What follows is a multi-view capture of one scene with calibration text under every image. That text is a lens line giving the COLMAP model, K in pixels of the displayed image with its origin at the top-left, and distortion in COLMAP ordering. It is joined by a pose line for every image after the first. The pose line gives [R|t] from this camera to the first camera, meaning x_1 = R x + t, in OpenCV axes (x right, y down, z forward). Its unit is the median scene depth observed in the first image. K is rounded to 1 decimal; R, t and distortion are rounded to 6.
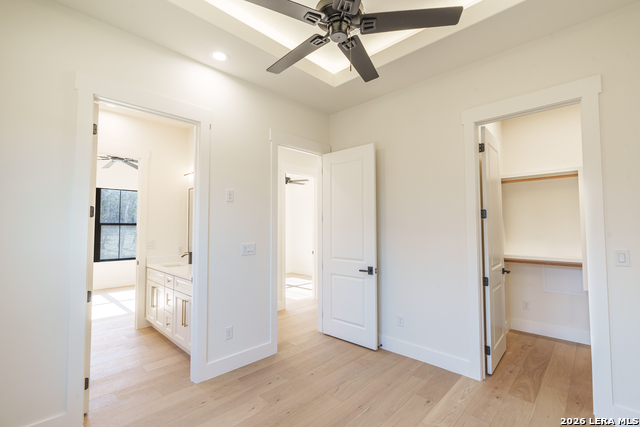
lens RADIAL K [[287.5, 0, 316.7], [0, 287.5, 213.6], [0, 0, 1]] dist [-0.015278, 0.008052]
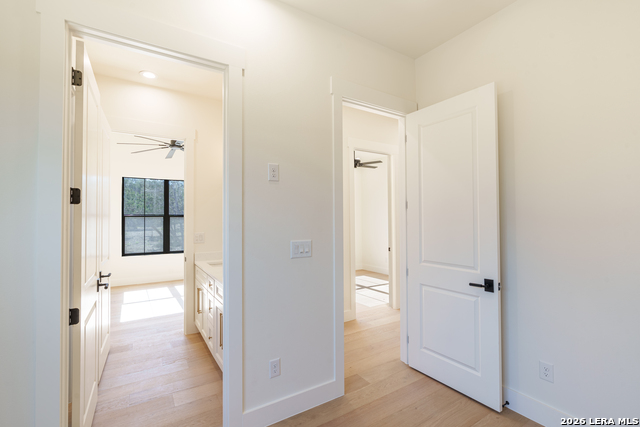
lens RADIAL K [[287.5, 0, 316.7], [0, 287.5, 213.6], [0, 0, 1]] dist [-0.015278, 0.008052]
pose [[0.970984, -0.007949, -0.239013, -0.028822], [0.015229, 0.999474, 0.028626, 0.015206], [0.238660, -0.031435, 0.970594, 0.283239]]
